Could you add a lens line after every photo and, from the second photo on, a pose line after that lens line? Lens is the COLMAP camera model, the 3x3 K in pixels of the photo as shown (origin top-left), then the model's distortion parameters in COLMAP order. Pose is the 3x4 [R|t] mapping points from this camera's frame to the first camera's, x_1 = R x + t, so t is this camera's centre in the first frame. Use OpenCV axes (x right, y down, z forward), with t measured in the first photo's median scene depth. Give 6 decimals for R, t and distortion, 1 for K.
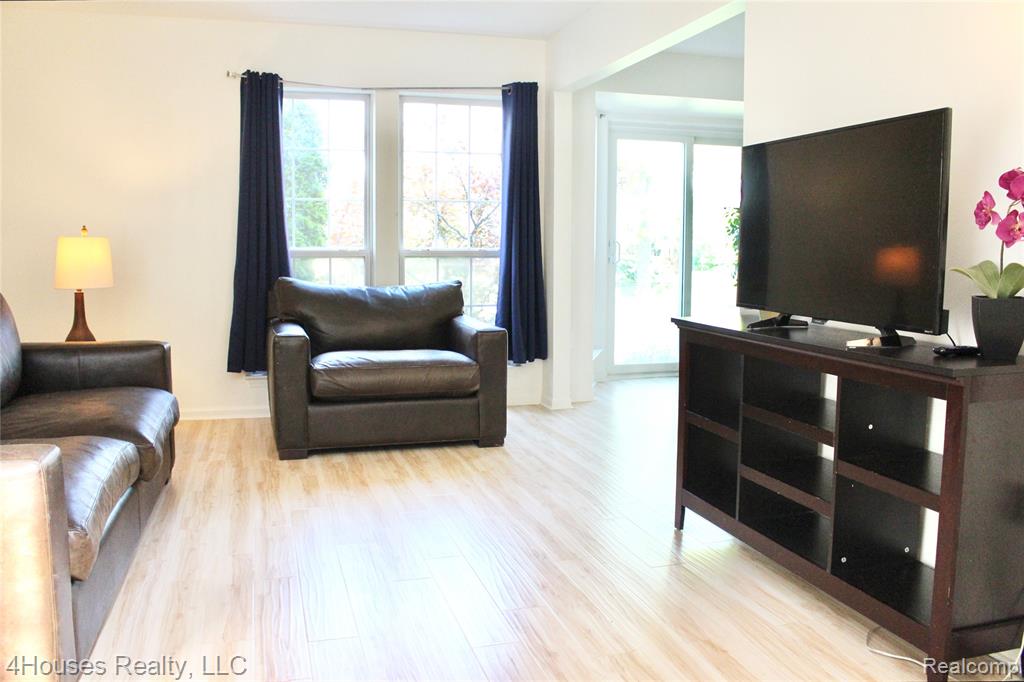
lens RADIAL K [[837.6, 0, 473.7], [0, 837.6, 336.5], [0, 0, 1]] dist [-0.124141, 0.003541]
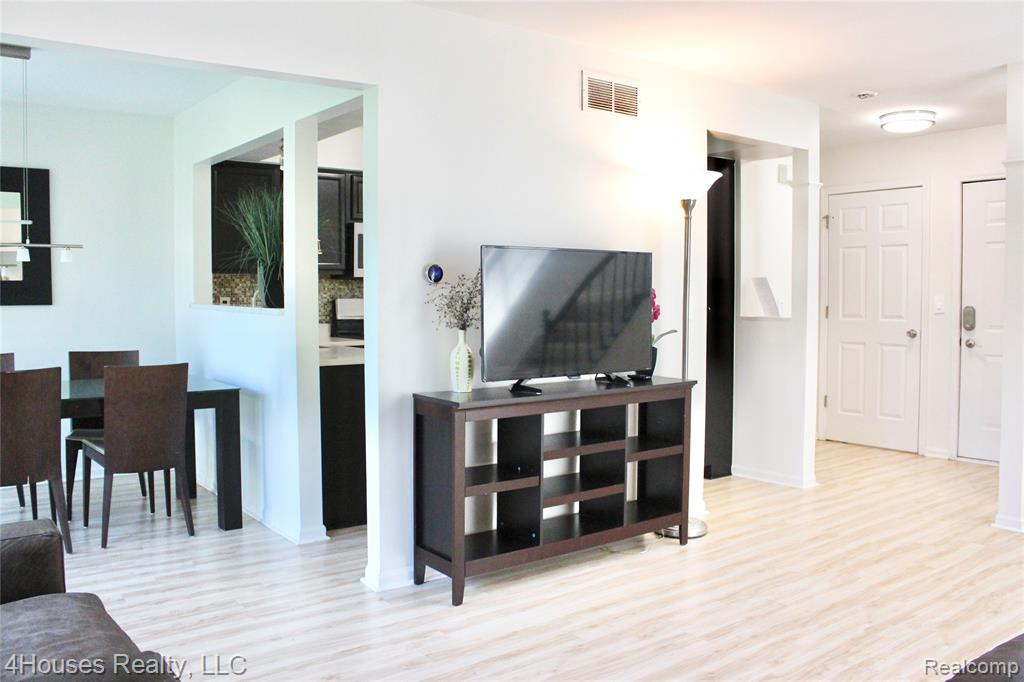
lens RADIAL K [[833.2, 0, 525.4], [0, 833.2, 337.8], [0, 0, 1]] dist [-0.079769, 0.011495]
pose [[-0.390099, -0.035267, 0.920097, -0.519298], [0.103929, 0.991194, 0.082056, -0.124434], [-0.914889, 0.127634, -0.382999, 0.911479]]
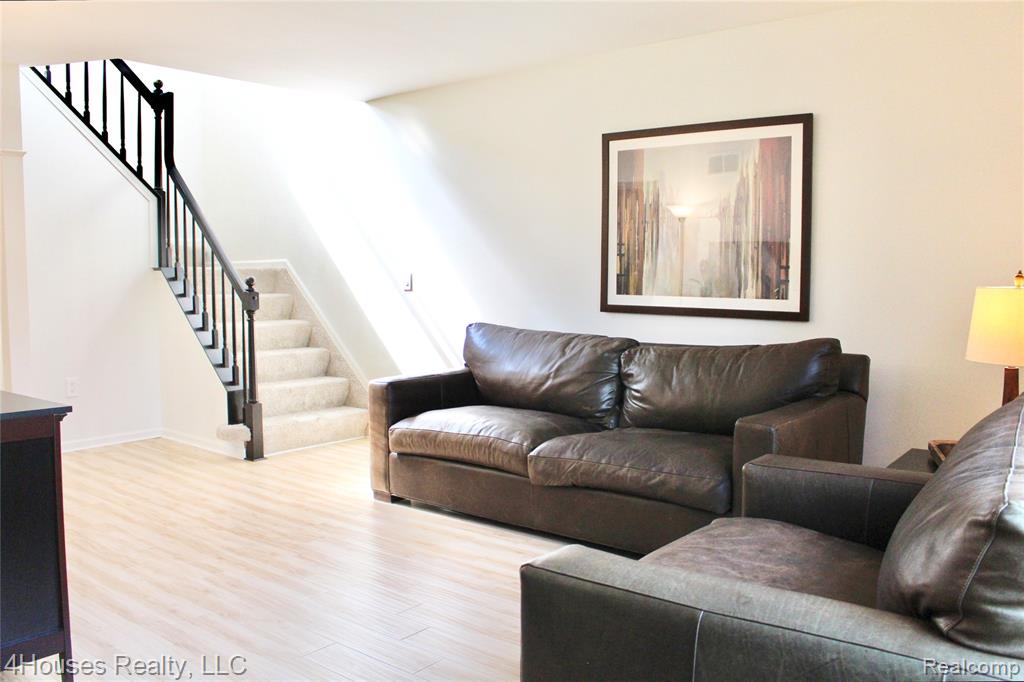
lens RADIAL K [[863.5, 0, 512.0], [0, 863.5, 341.0], [0, 0, 1]] dist [-0.100727, 0.005515]
pose [[-0.802902, 0.049696, -0.594036, 0.258833], [-0.062174, 0.984103, 0.166362, -0.165353], [0.592860, 0.170506, -0.787048, 1.282430]]
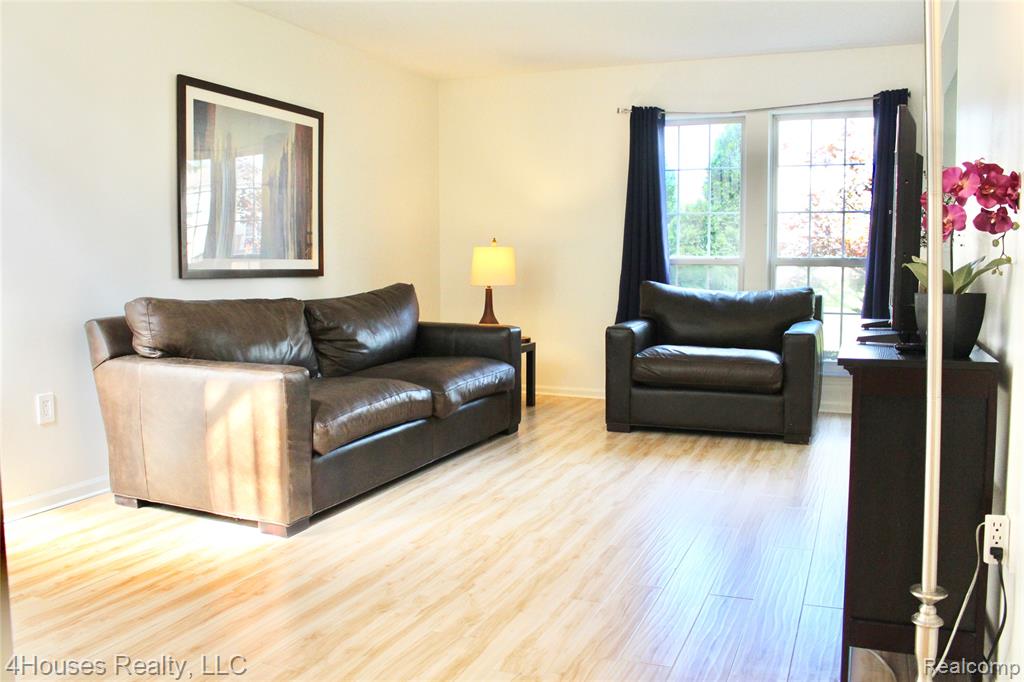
lens RADIAL K [[833.2, 0, 525.4], [0, 833.2, 337.8], [0, 0, 1]] dist [-0.079769, 0.011495]
pose [[0.801305, 0.053386, -0.595869, 0.366688], [-0.061802, 0.998068, 0.006311, 0.012919], [0.595055, 0.031768, 0.803057, -0.046262]]
